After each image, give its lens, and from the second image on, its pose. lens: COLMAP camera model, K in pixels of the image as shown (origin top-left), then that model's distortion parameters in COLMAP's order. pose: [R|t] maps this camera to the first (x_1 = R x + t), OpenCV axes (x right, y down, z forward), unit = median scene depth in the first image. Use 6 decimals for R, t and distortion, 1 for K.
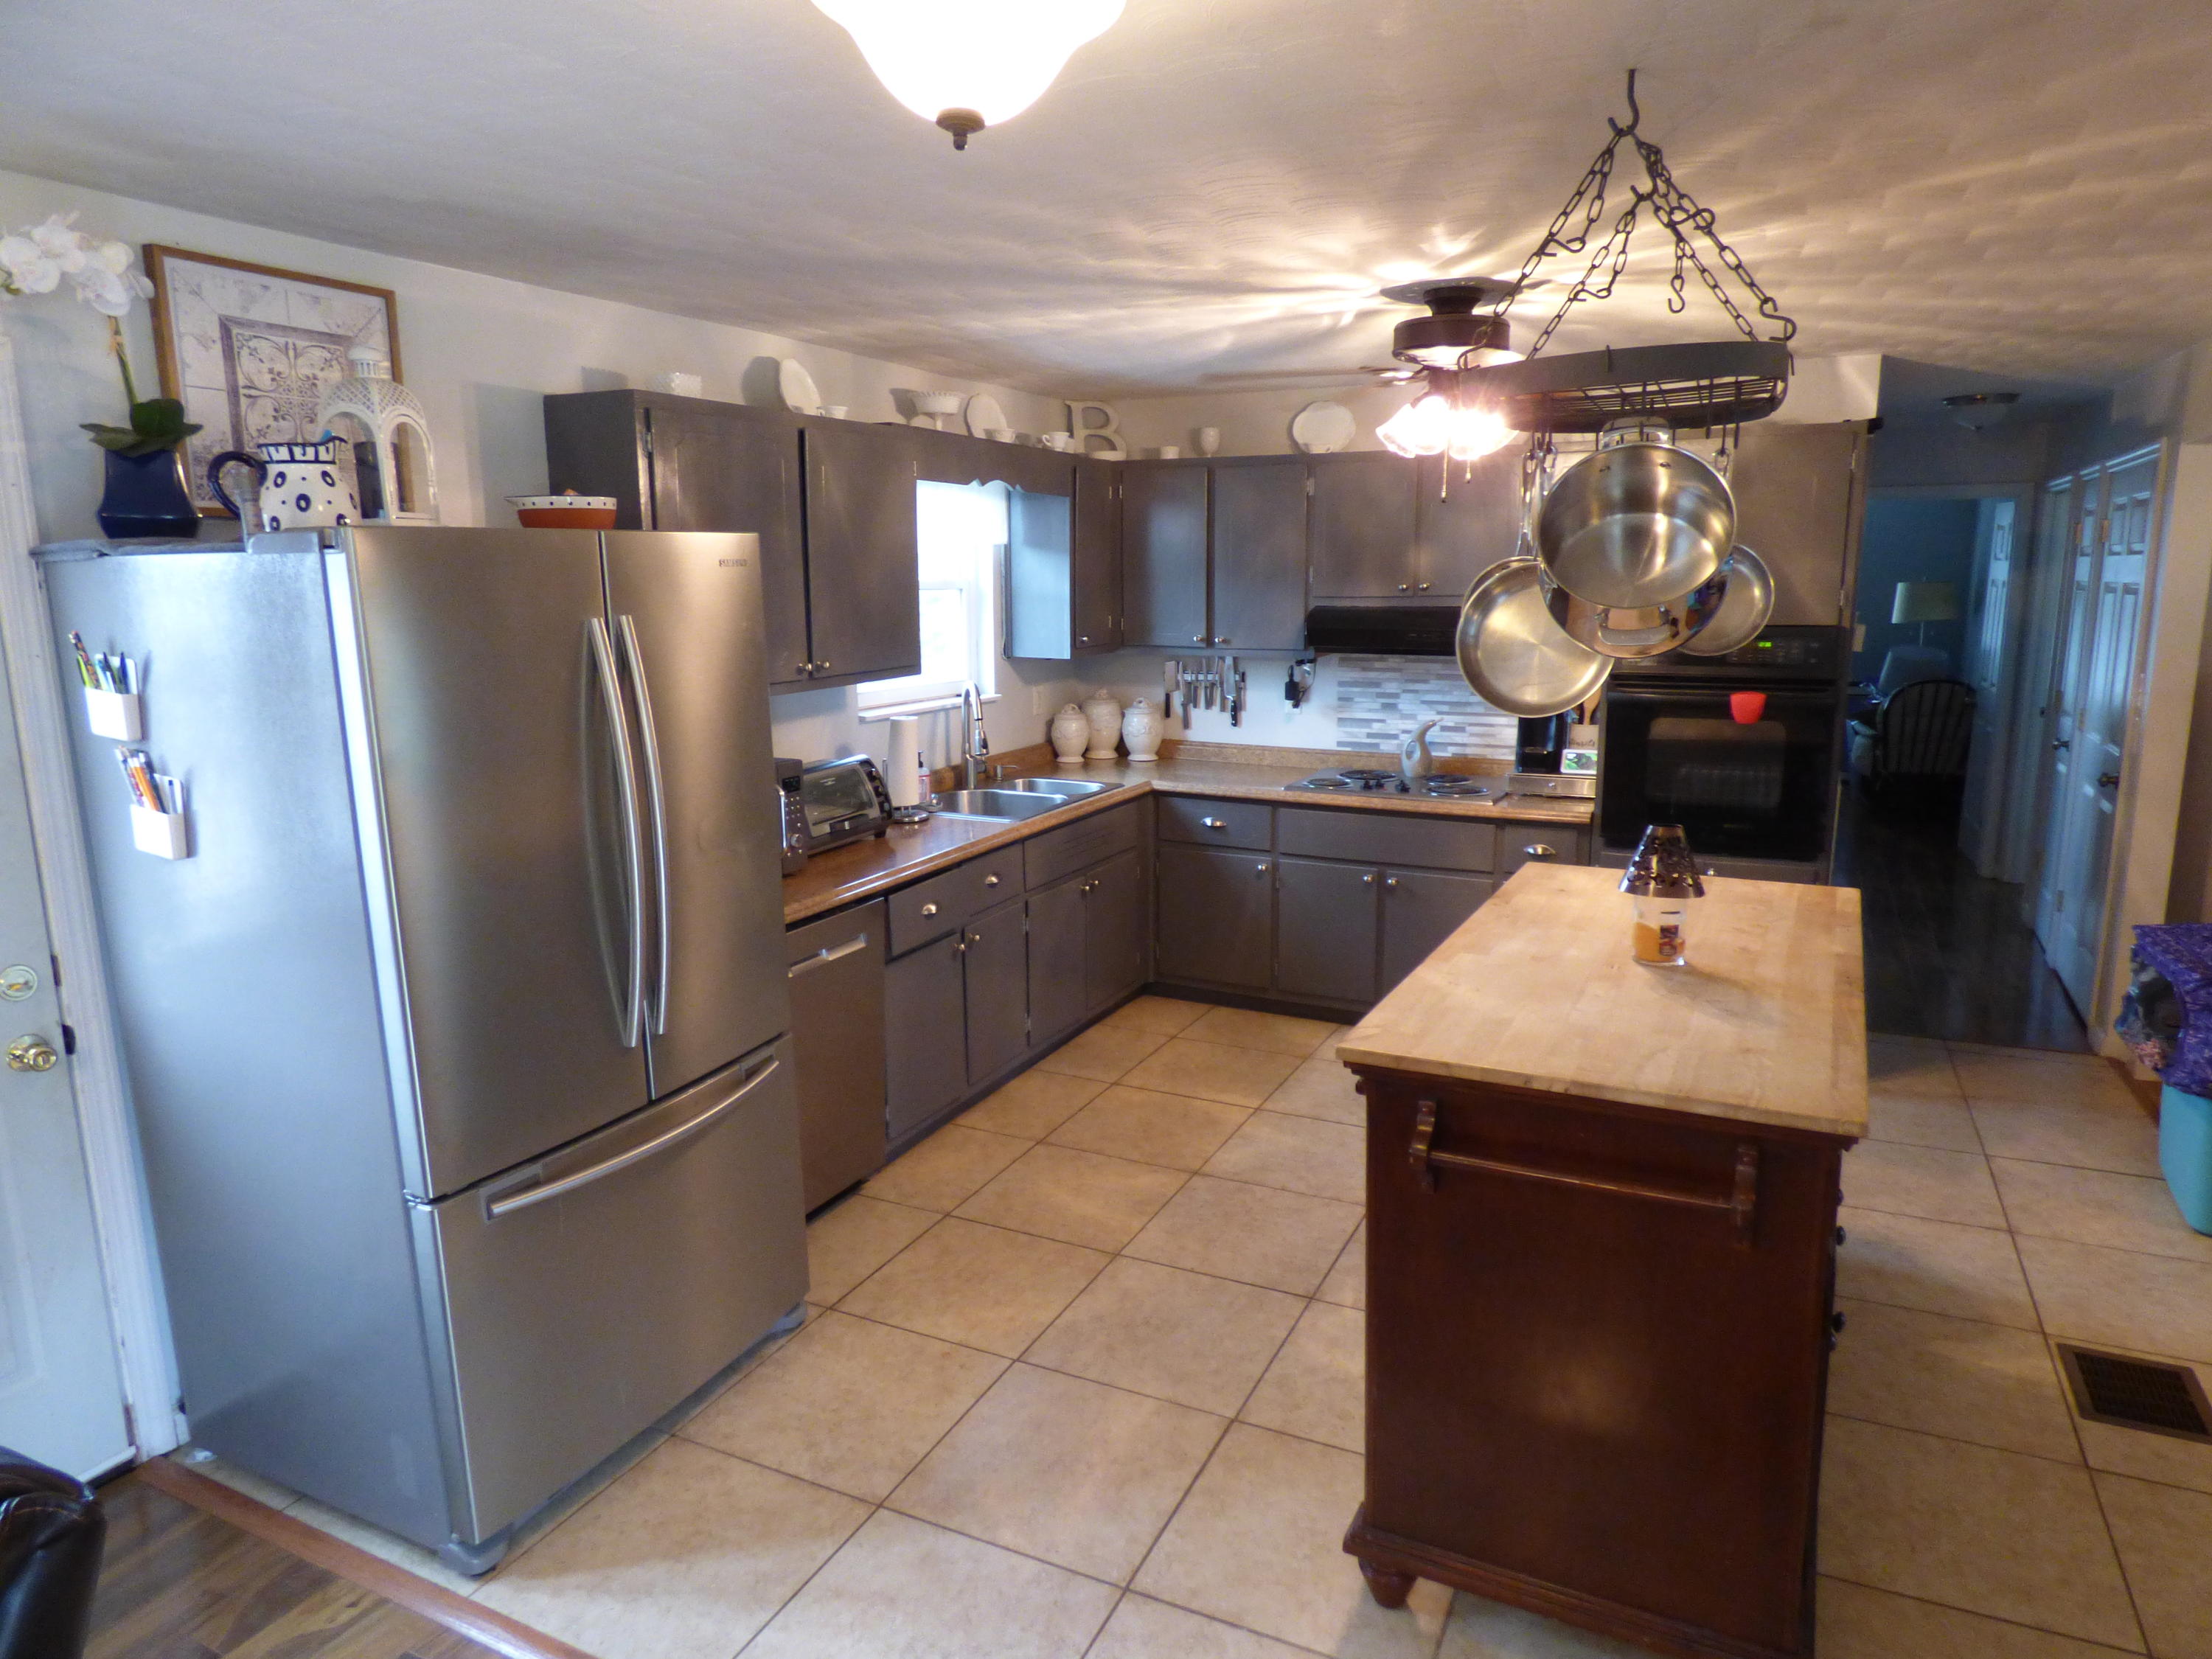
lens RADIAL K [[1363.9, 0, 1115.5], [0, 1363.9, 826.1], [0, 0, 1]] dist [-0.014059, -0.003013]
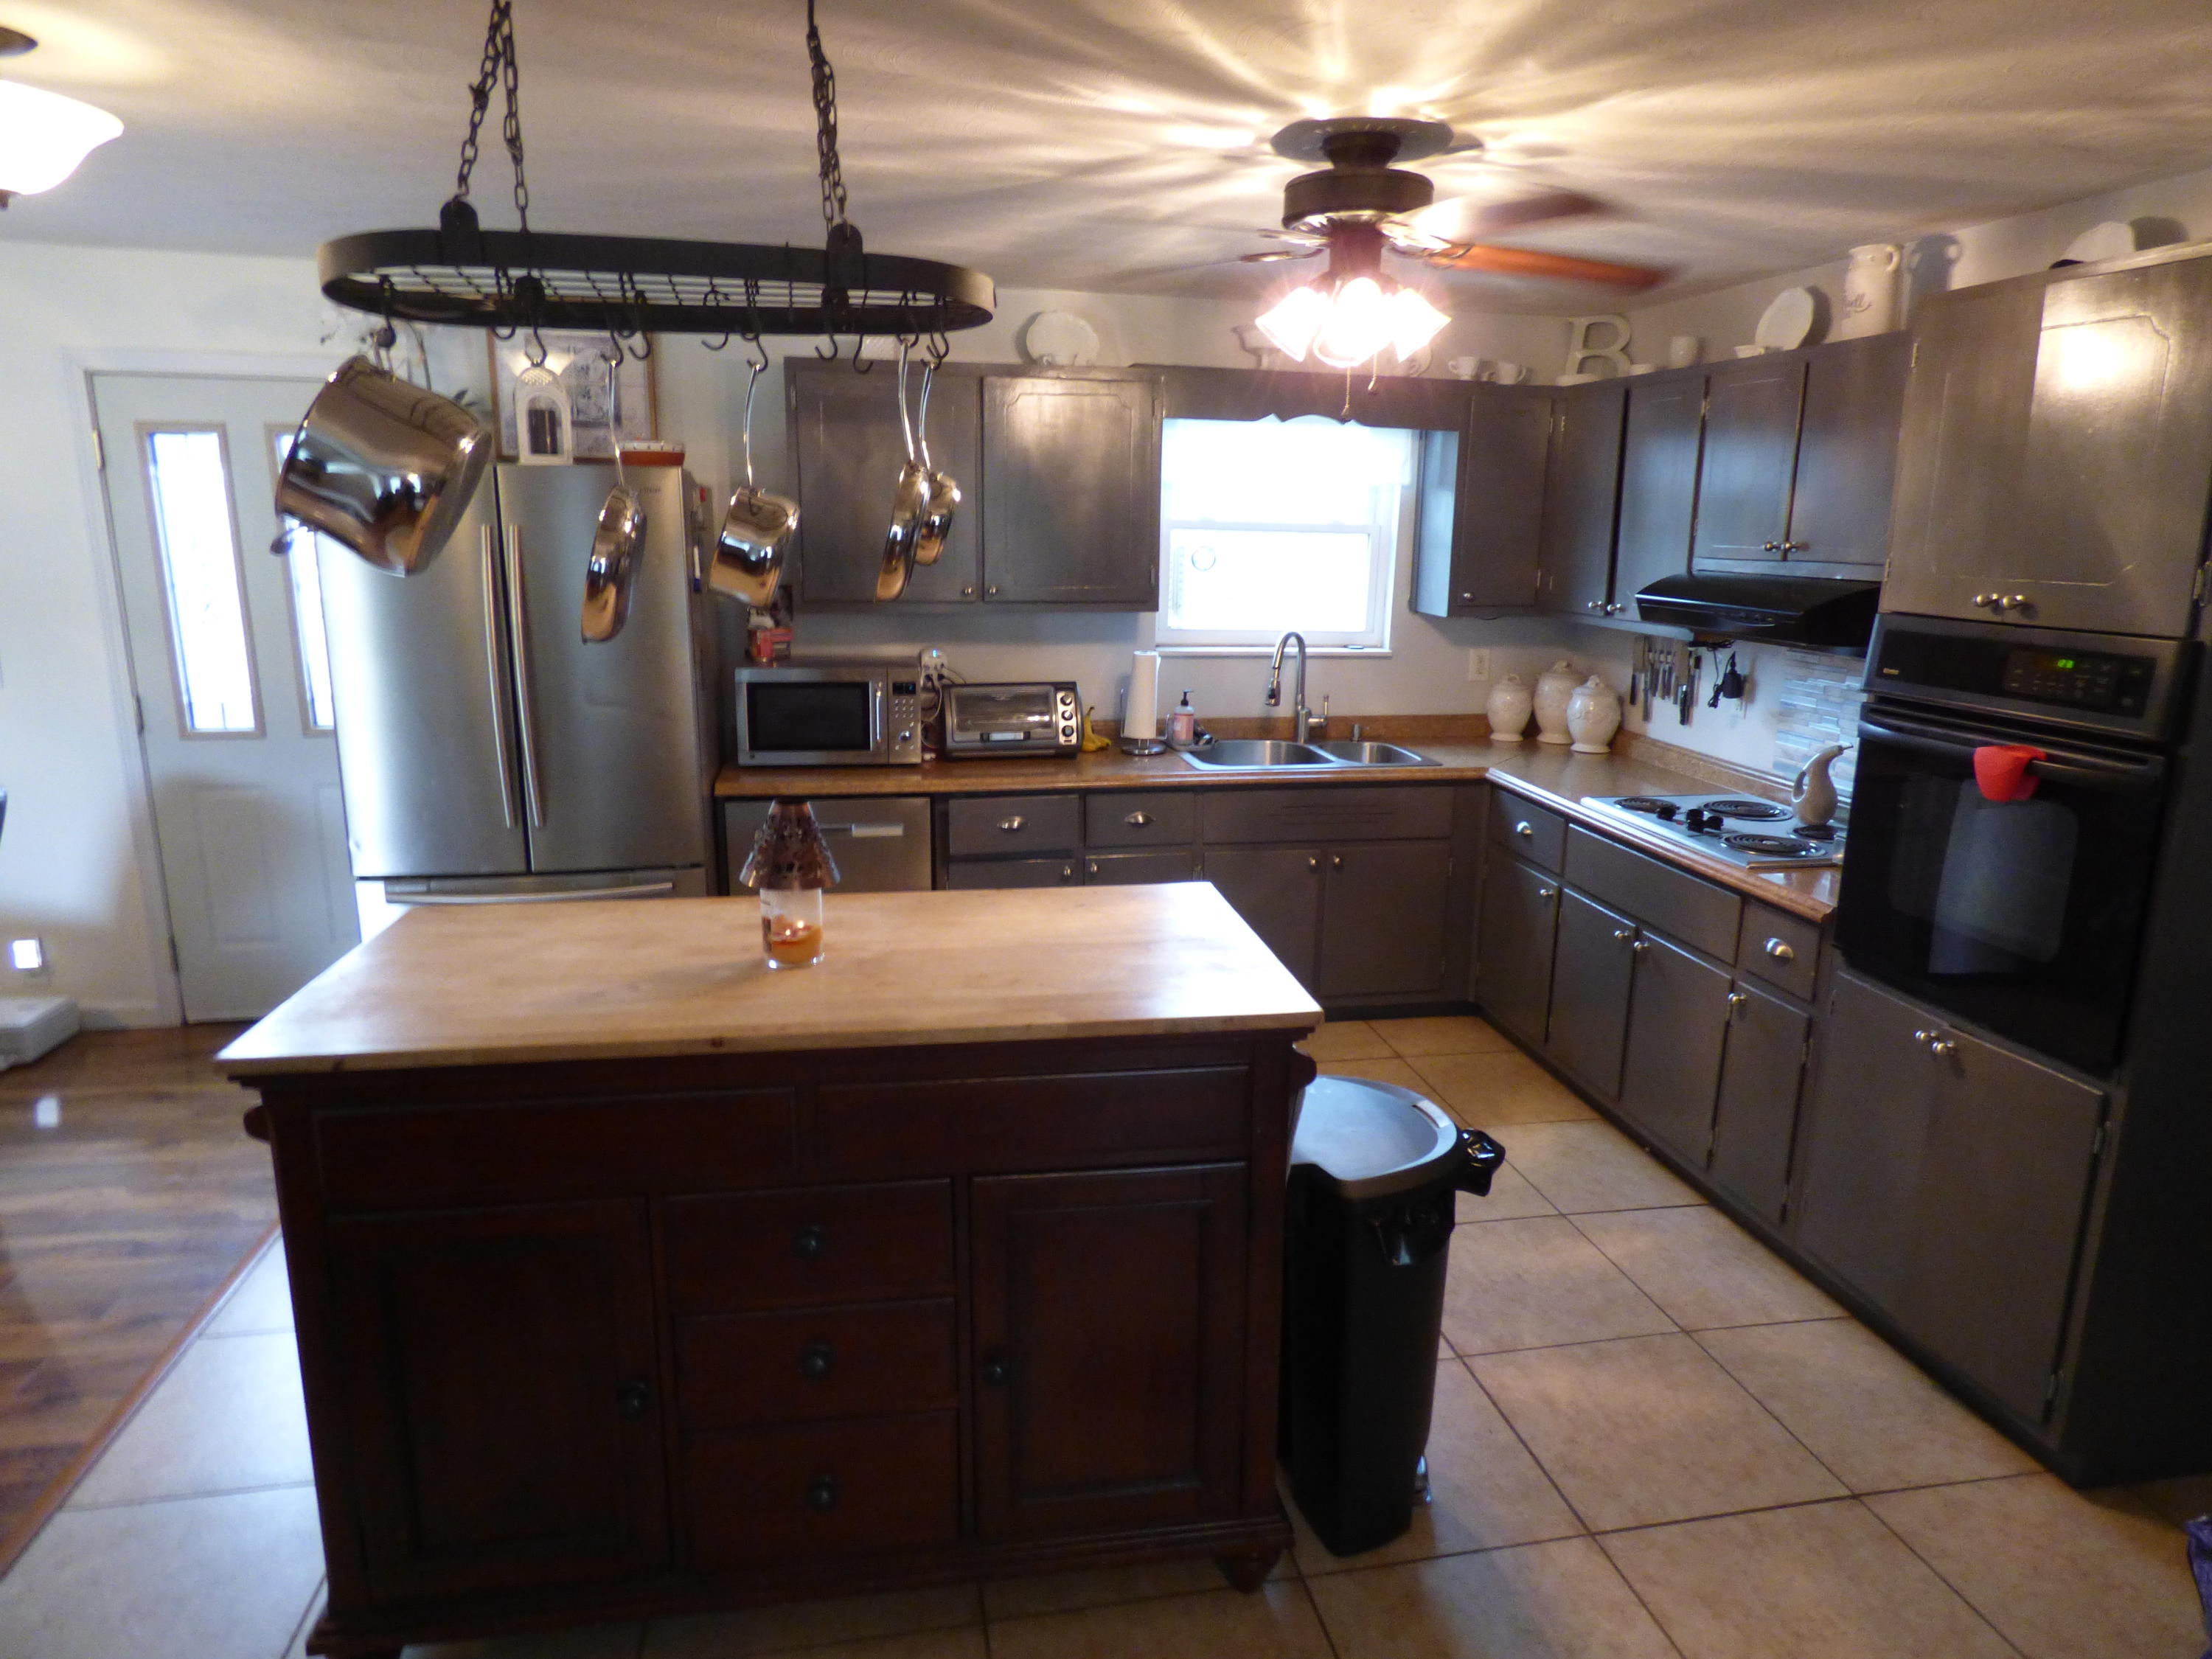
lens RADIAL K [[1363.9, 0, 1110.4], [0, 1363.9, 830.1], [0, 0, 1]] dist [-0.014059, -0.003013]
pose [[0.589781, 0.196853, -0.783204, 0.566857], [-0.170126, 0.978357, 0.117792, -0.055601], [0.789440, 0.063772, 0.610506, 0.308151]]
